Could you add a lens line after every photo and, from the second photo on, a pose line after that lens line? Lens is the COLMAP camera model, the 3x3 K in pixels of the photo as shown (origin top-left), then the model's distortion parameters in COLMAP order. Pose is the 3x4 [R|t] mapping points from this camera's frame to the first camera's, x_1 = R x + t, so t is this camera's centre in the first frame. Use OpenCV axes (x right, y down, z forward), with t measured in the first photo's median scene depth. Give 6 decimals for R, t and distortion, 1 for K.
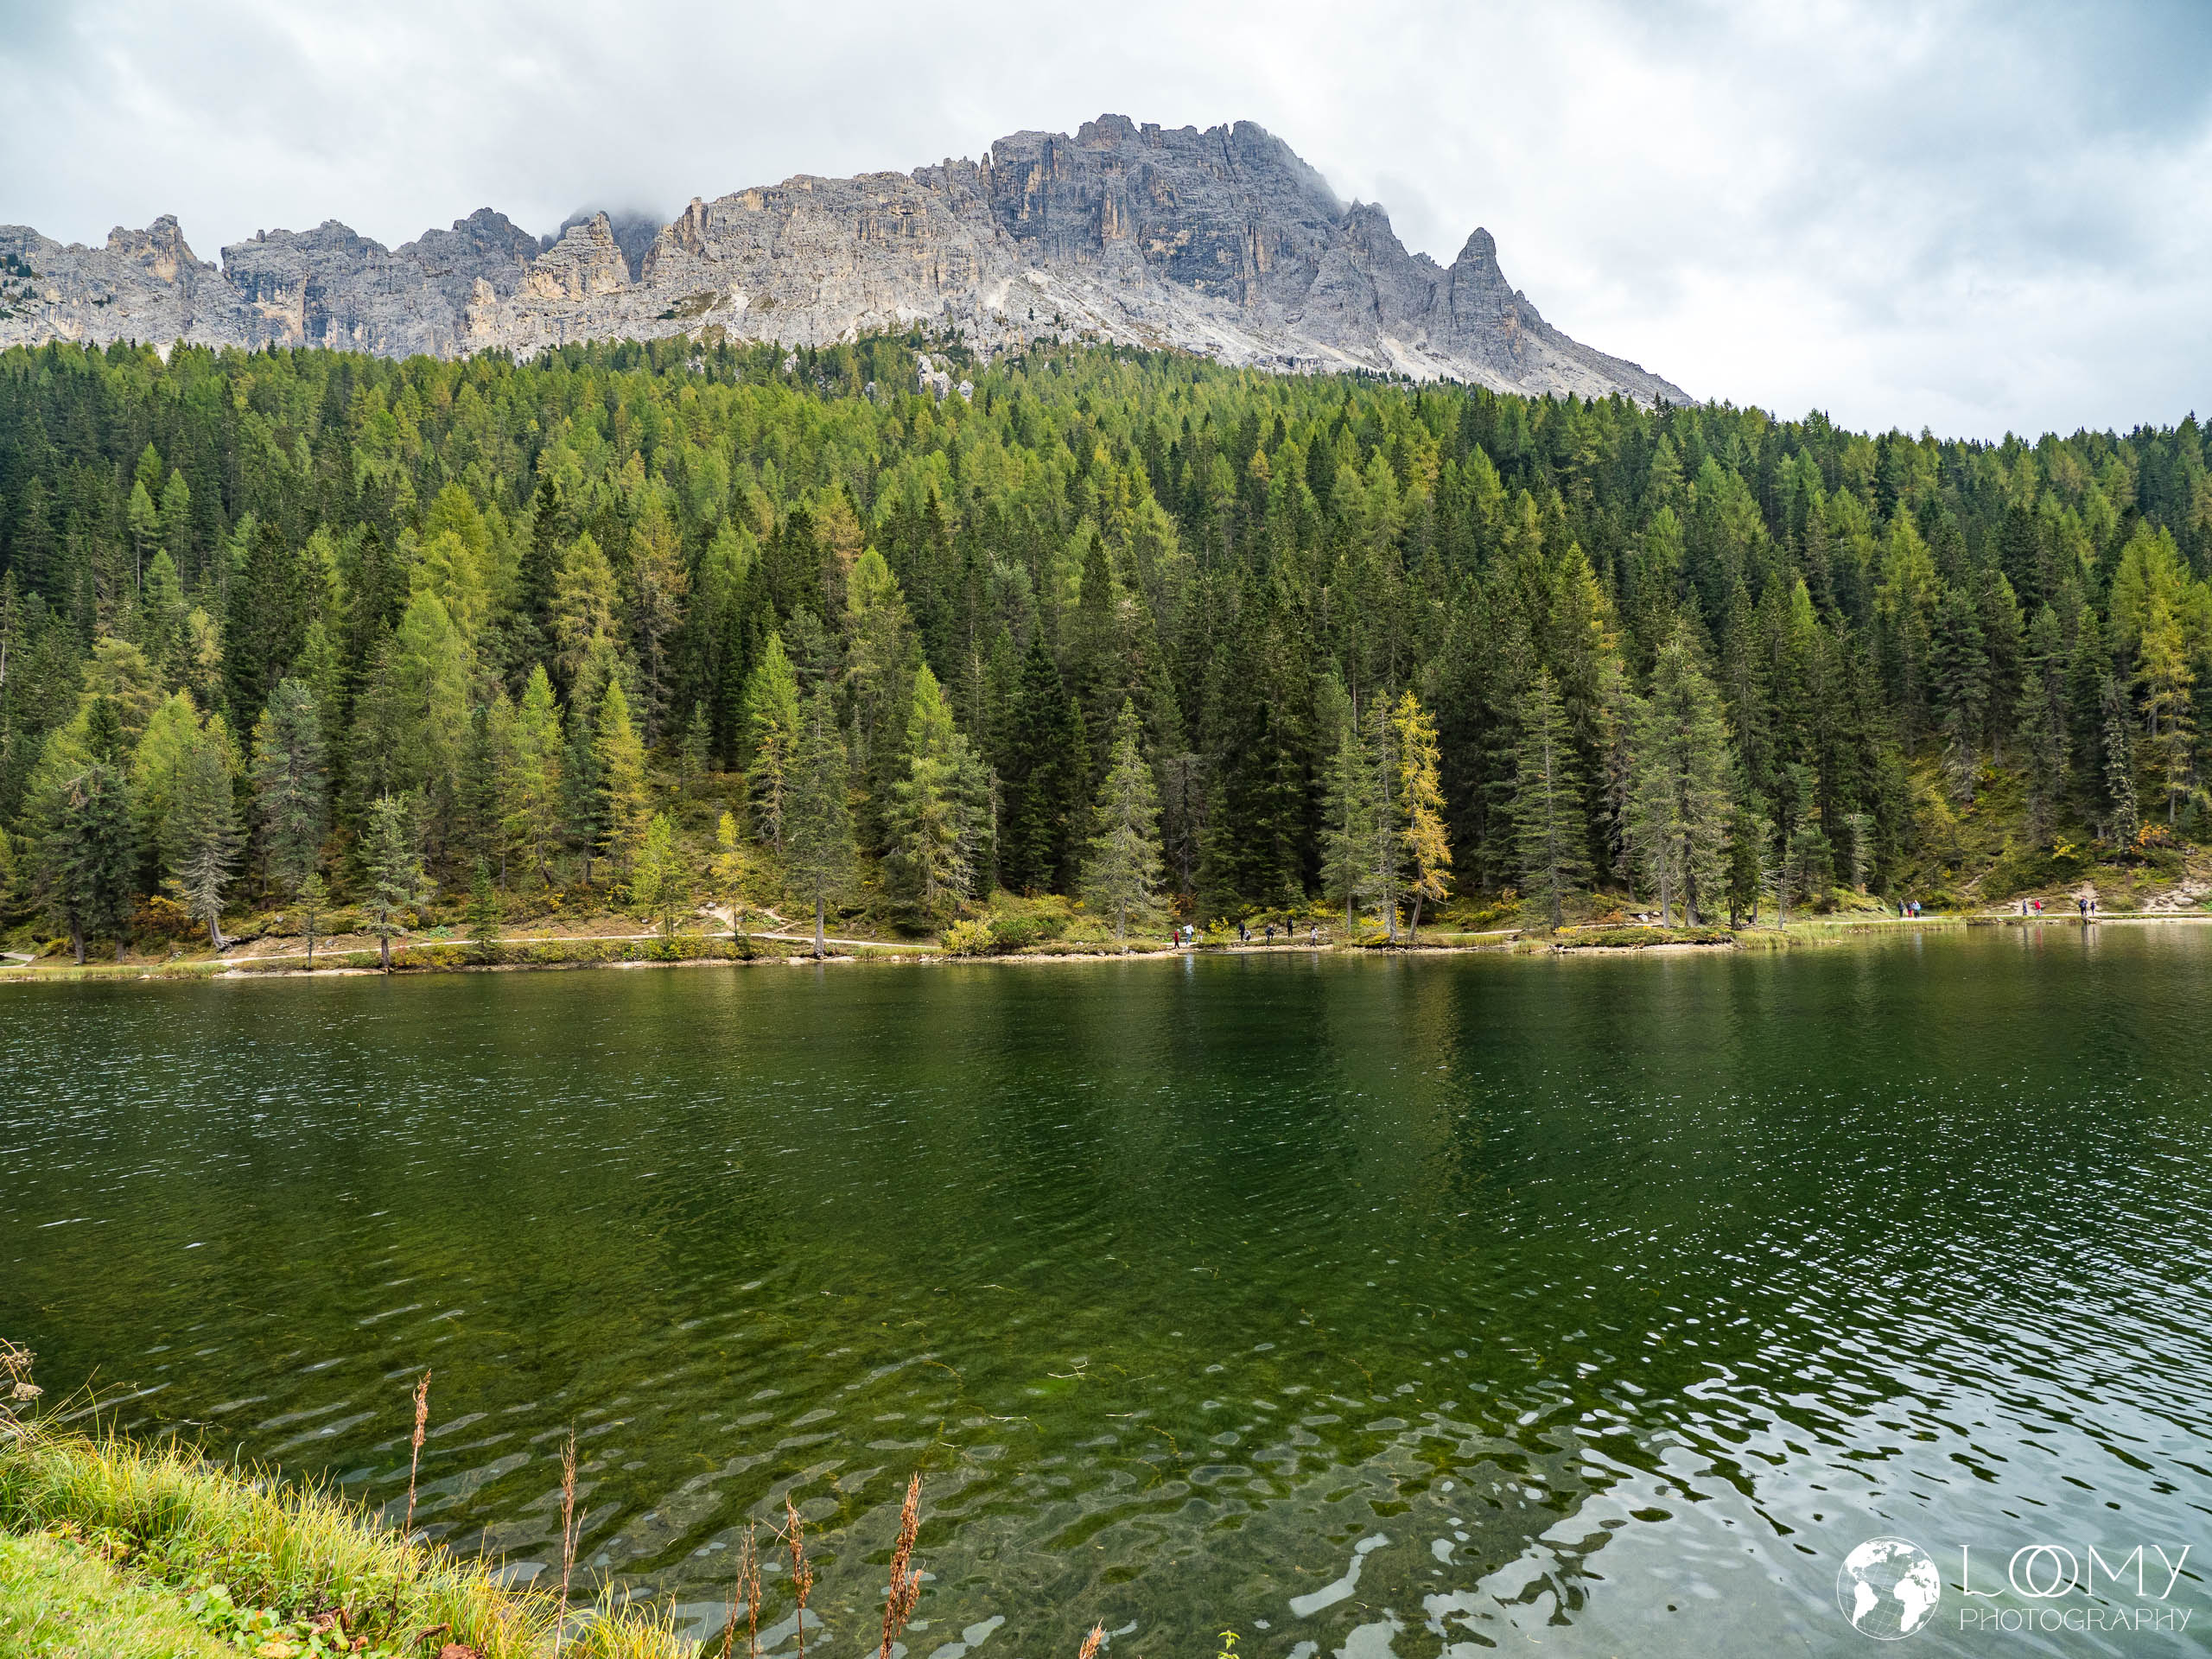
lens RADIAL K [[1558.1, 0, 1101.3], [0, 1558.1, 829.4], [0, 0, 1]] dist [-0.046797, 0.025841]
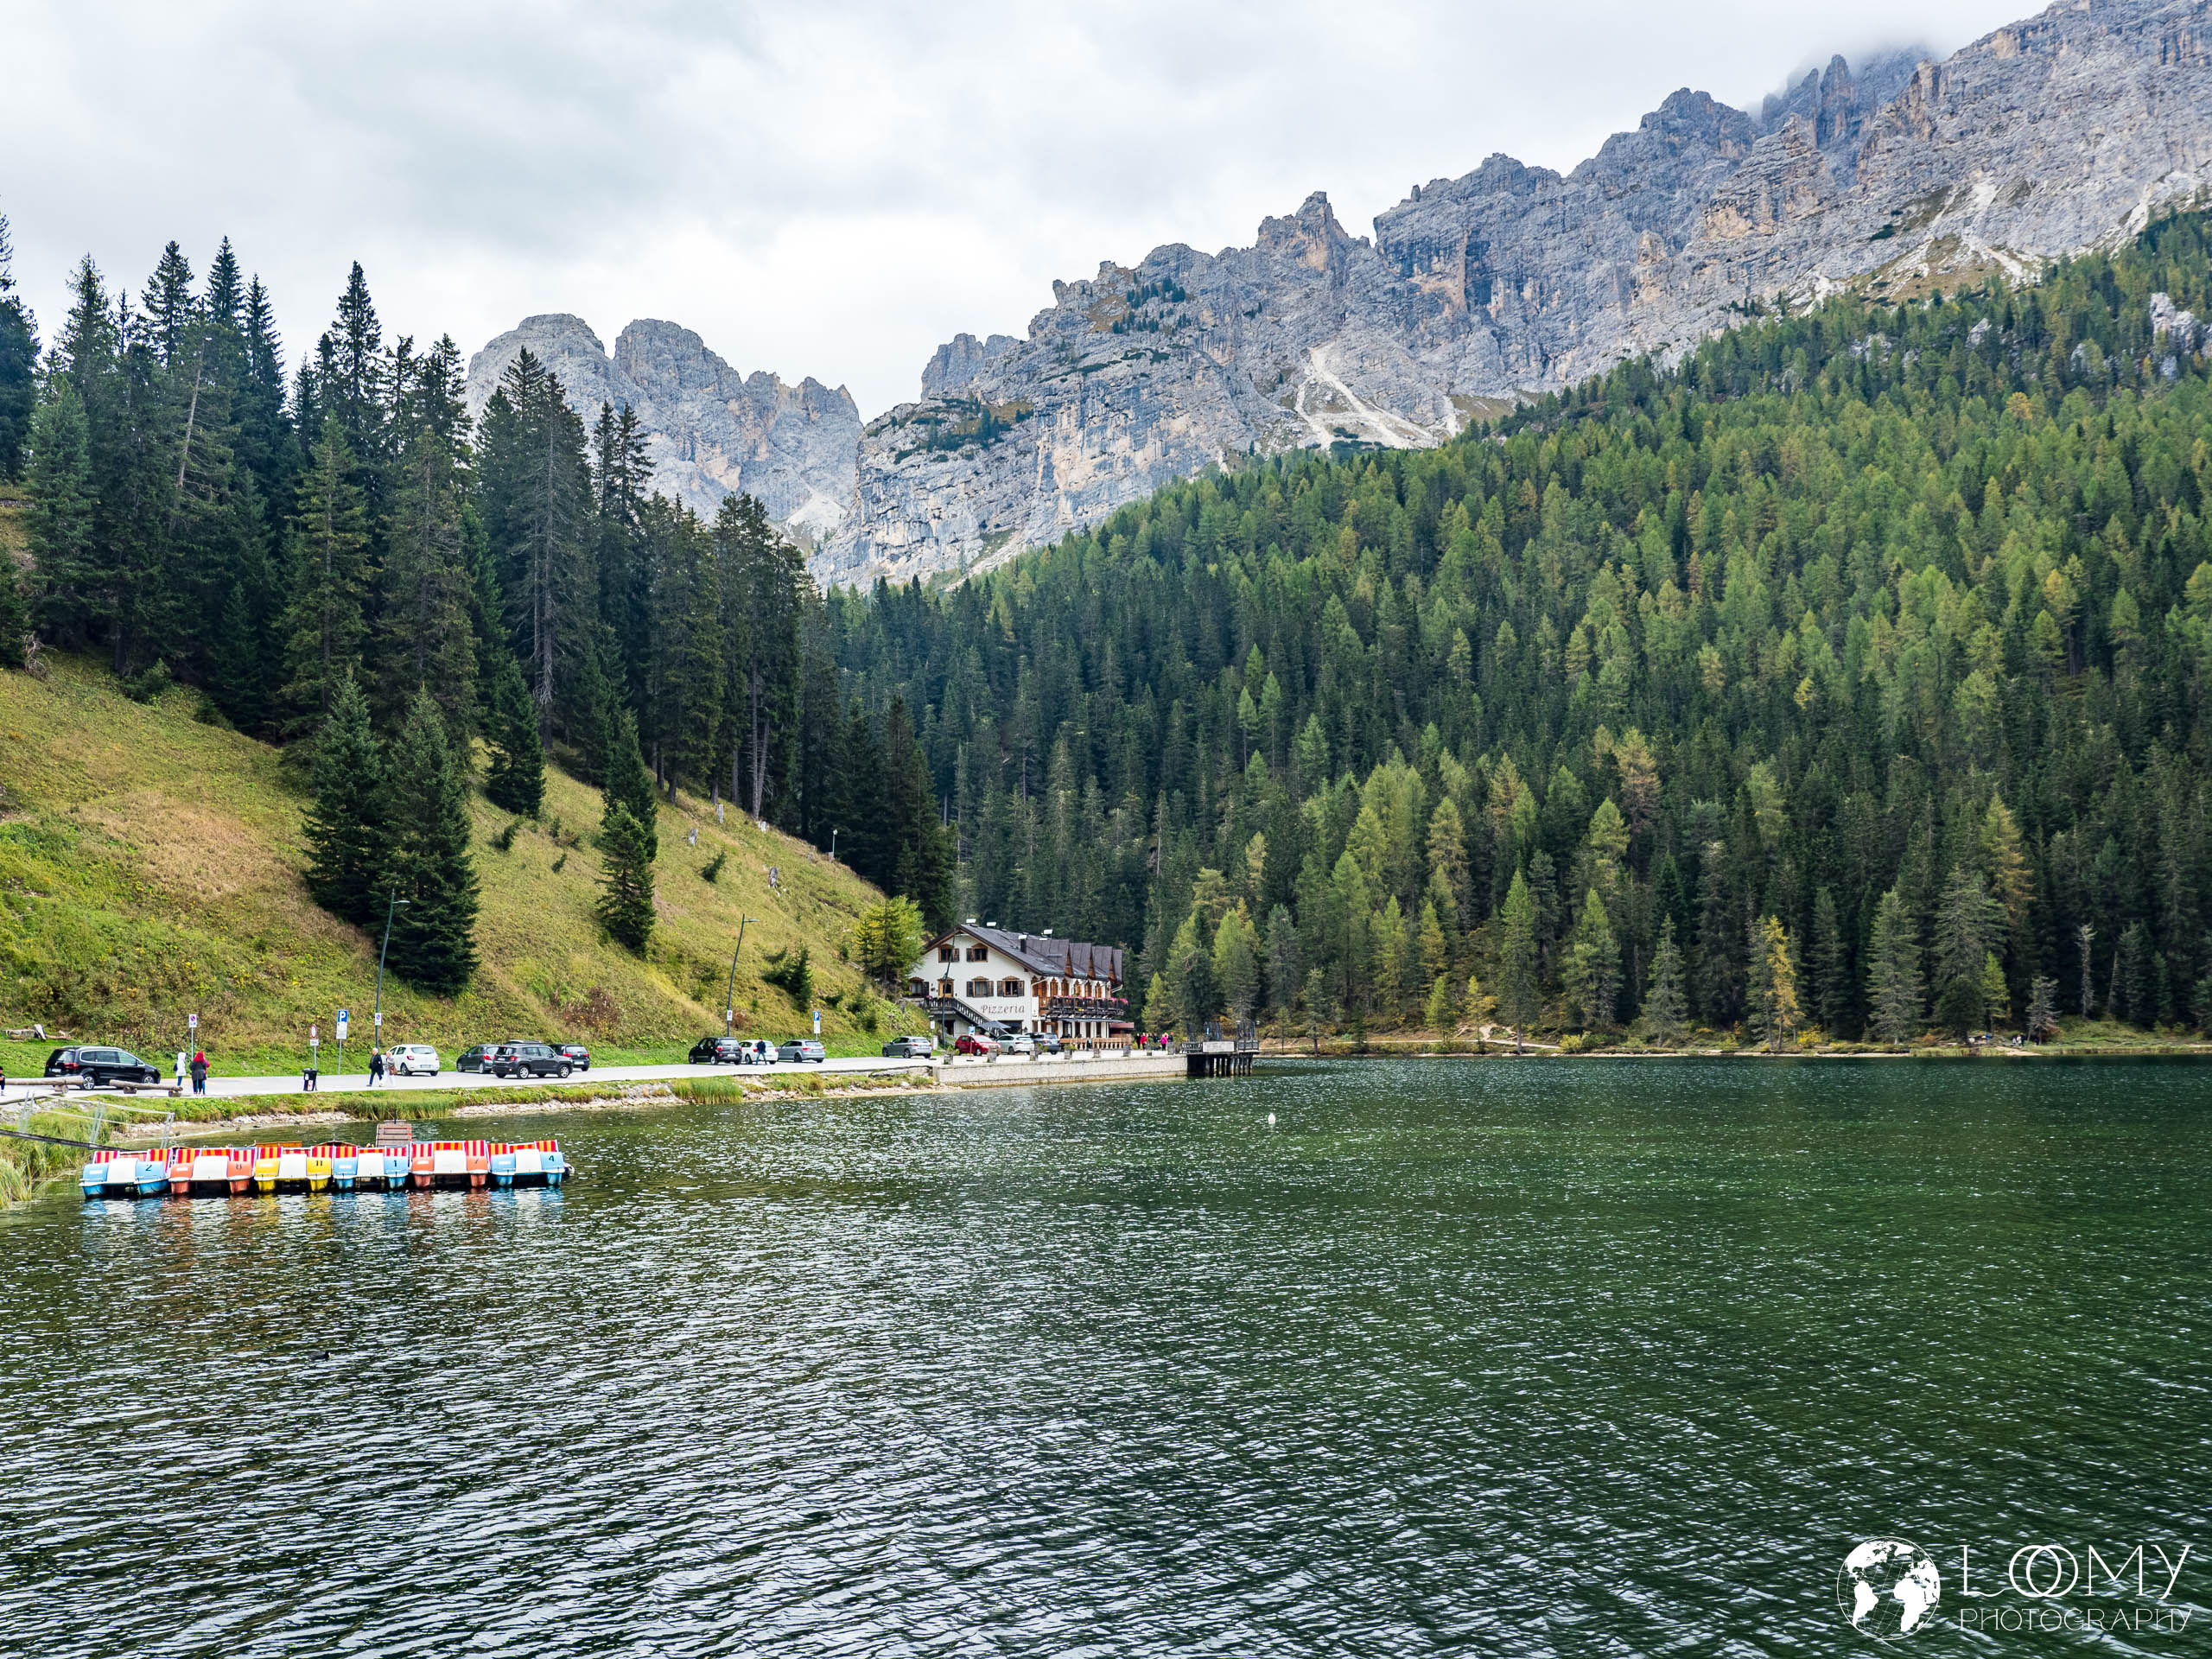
lens RADIAL K [[2431.3, 0, 1122.2], [0, 2431.3, 833.6], [0, 0, 1]] dist [0.012784, 0.000000]
pose [[0.798979, -0.032230, -0.600495, 0.116236], [0.018588, 0.999409, -0.028909, -0.010295], [0.601072, 0.011935, 0.799106, -0.157146]]
